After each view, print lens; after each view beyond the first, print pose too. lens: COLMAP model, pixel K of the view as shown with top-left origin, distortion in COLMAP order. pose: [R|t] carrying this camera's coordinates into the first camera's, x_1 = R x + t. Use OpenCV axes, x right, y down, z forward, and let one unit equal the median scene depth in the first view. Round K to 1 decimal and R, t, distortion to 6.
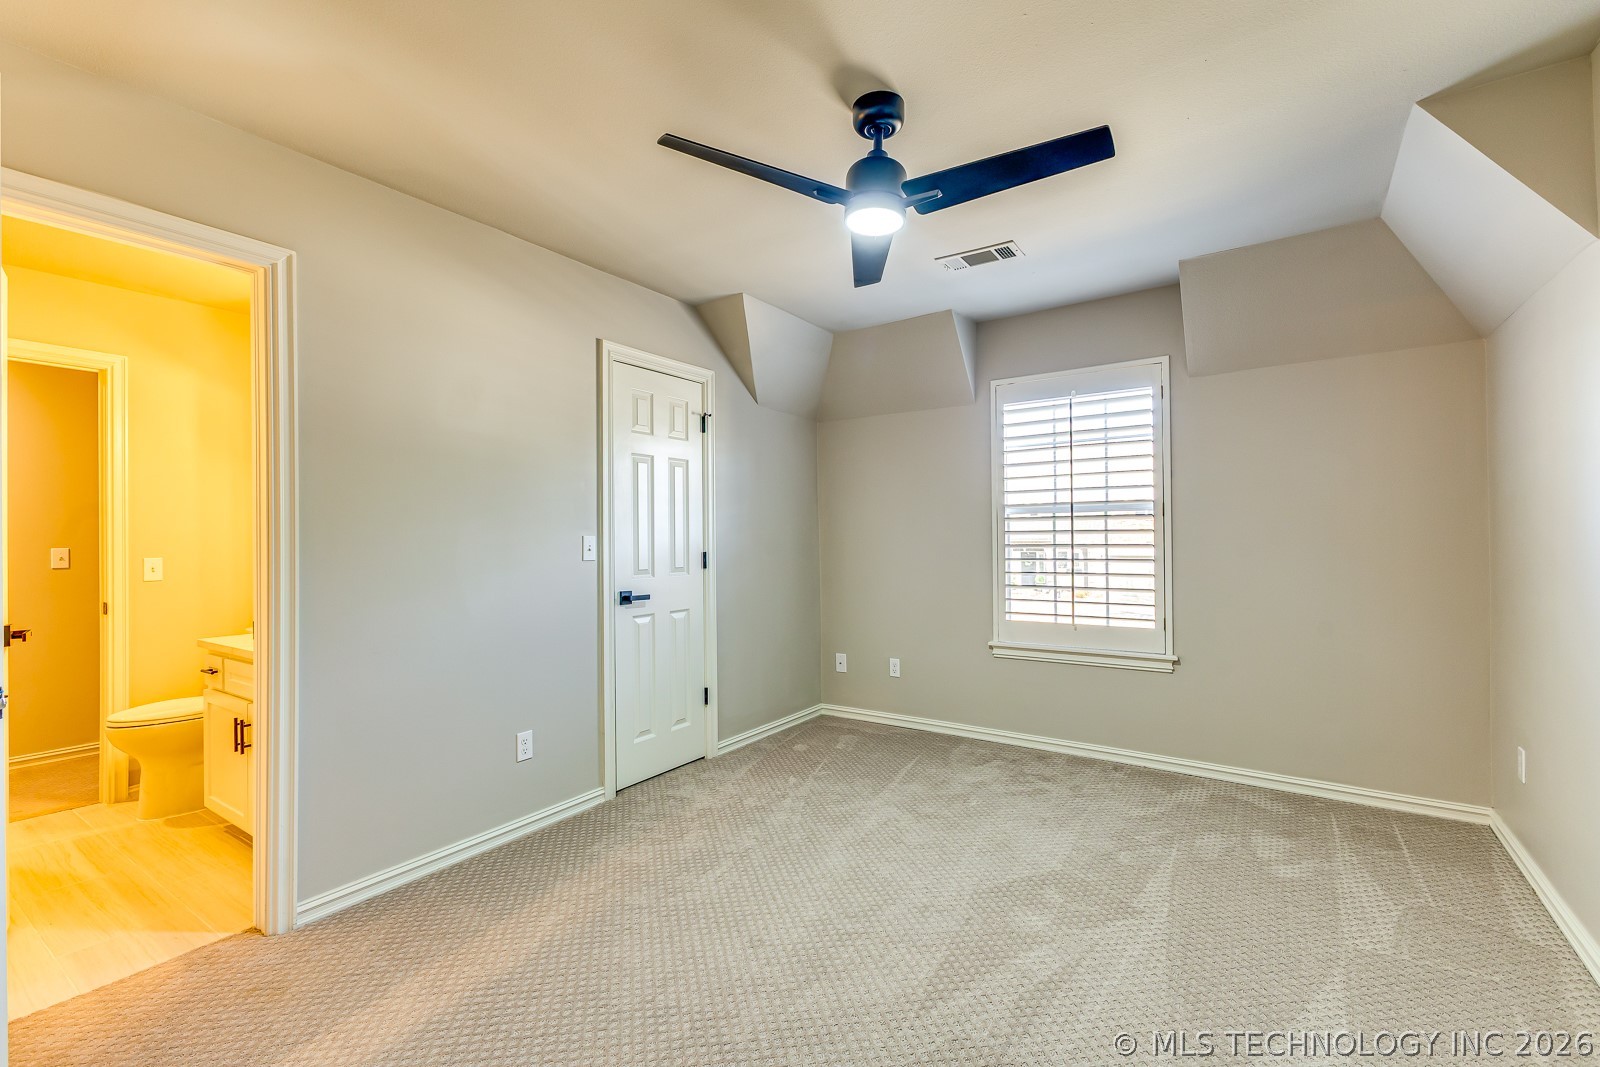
lens RADIAL K [[688.4, 0, 794.7], [0, 688.4, 537.8], [0, 0, 1]] dist [0.002532, 0.000581]
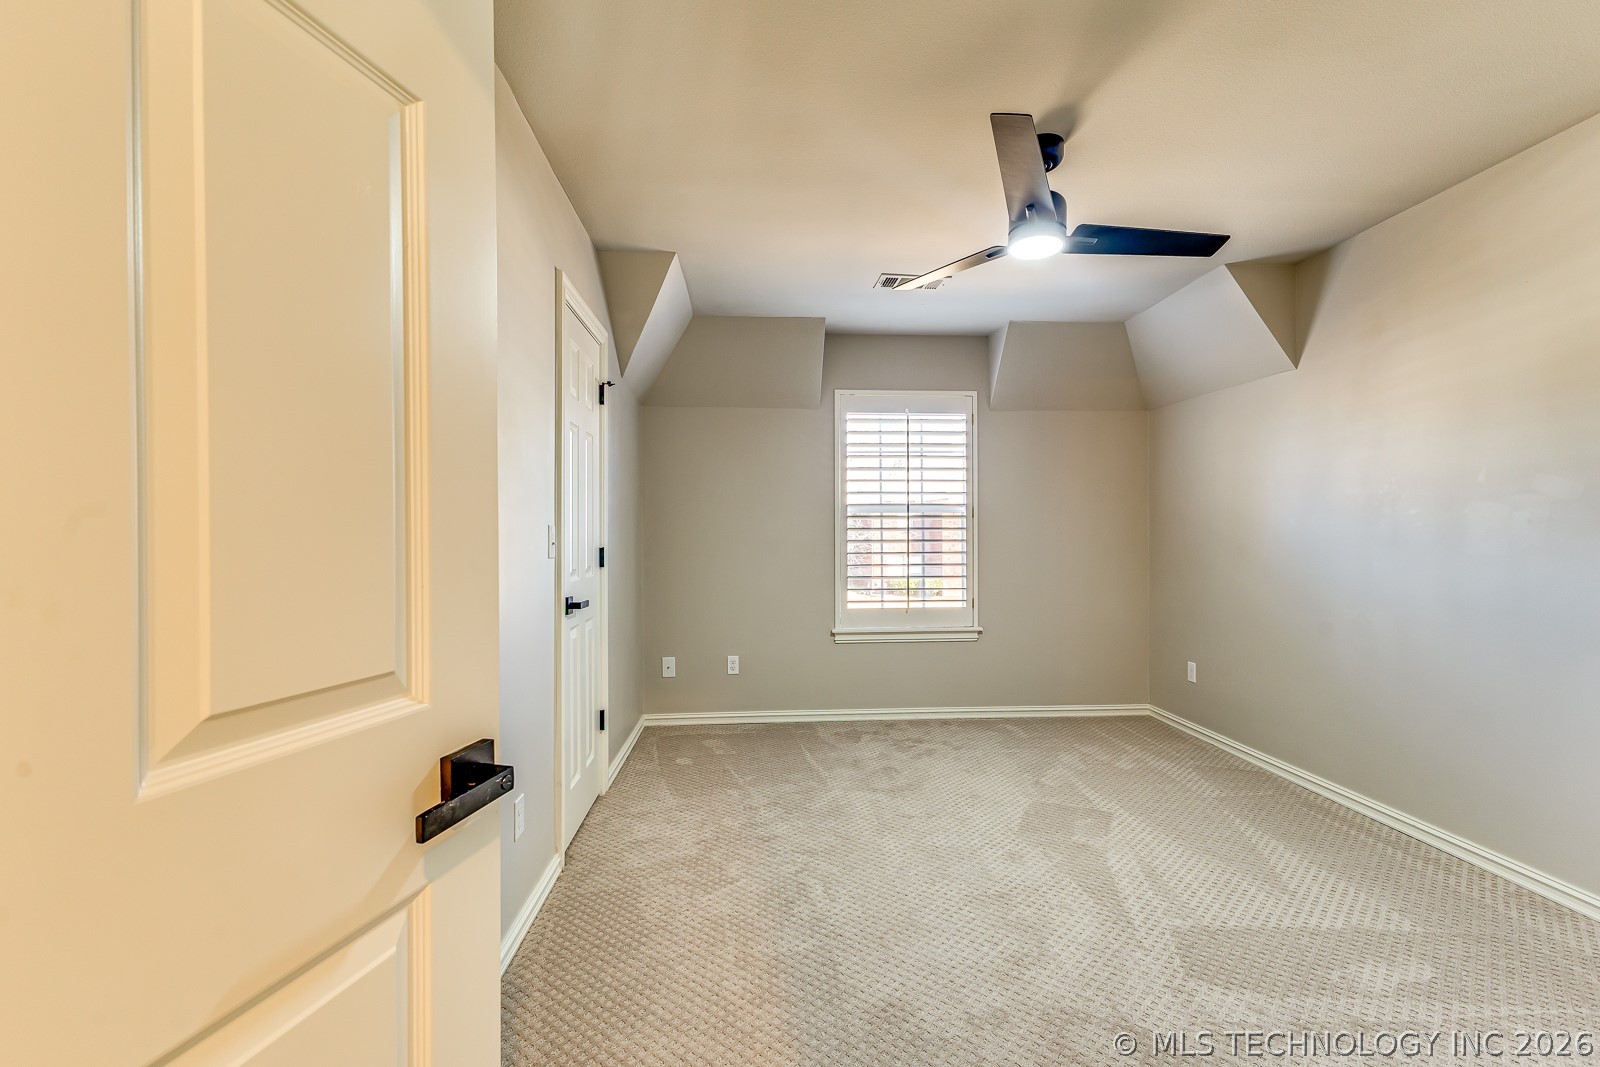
lens RADIAL K [[688.4, 0, 794.7], [0, 688.4, 537.8], [0, 0, 1]] dist [0.002532, 0.000581]
pose [[0.778145, 0.006201, 0.628054, -0.505750], [-0.004004, 0.999980, -0.004911, 0.013240], [-0.628072, 0.001307, 0.778154, 0.218234]]
